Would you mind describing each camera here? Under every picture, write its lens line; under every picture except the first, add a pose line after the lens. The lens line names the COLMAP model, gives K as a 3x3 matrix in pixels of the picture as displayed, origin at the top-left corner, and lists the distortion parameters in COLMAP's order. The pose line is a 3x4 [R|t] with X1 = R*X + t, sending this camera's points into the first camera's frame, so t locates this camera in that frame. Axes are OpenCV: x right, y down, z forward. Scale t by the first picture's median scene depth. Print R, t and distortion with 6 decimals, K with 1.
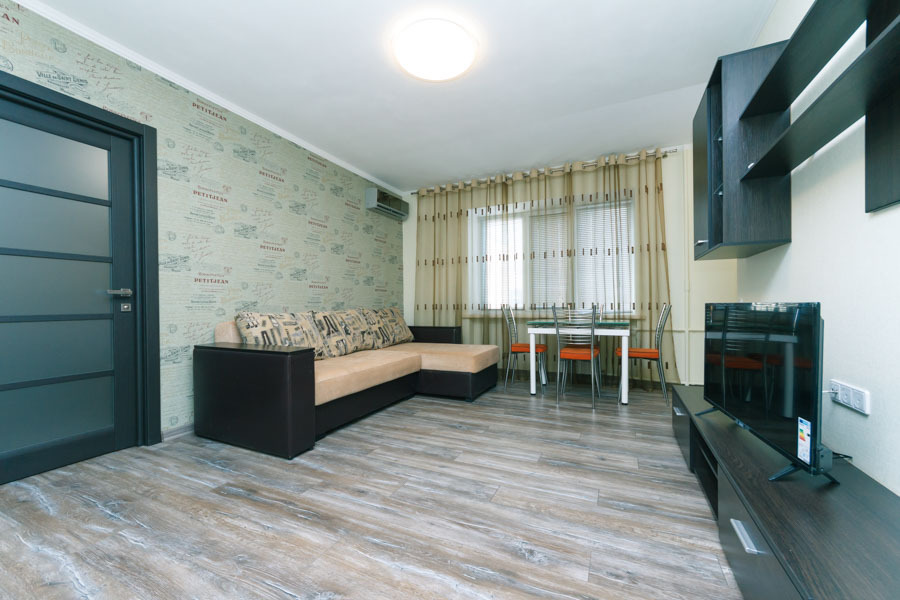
lens RADIAL K [[356.7, 0, 451.7], [0, 356.7, 307.4], [0, 0, 1]] dist [0.001109, -0.000063]
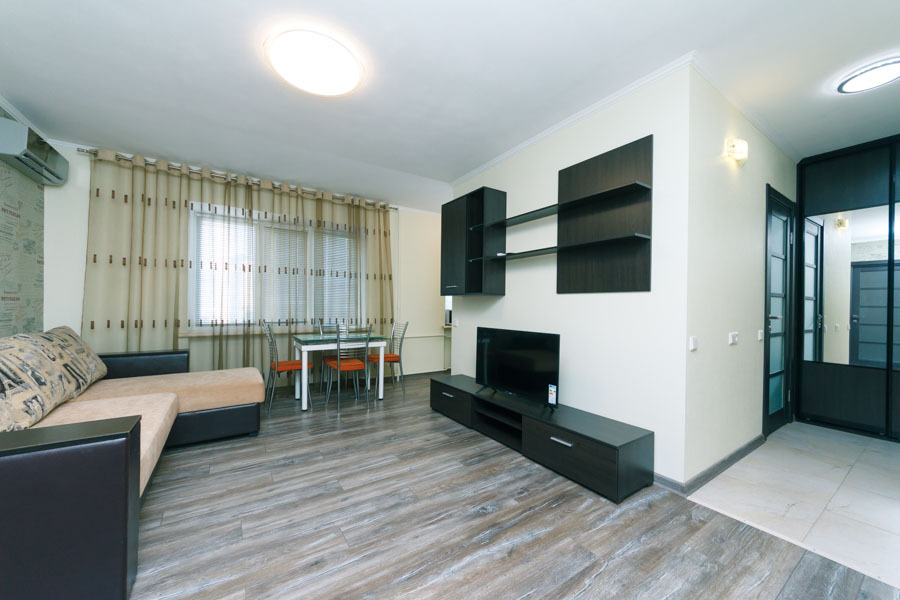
lens RADIAL K [[335.6, 0, 448.6], [0, 335.6, 306.5], [0, 0, 1]] dist [-0.000092, -0.000204]
pose [[0.520255, 0.014436, 0.853889, -0.467245], [-0.010394, 0.999890, -0.010572, -0.058400], [-0.853948, -0.003375, 0.520347, 0.182103]]
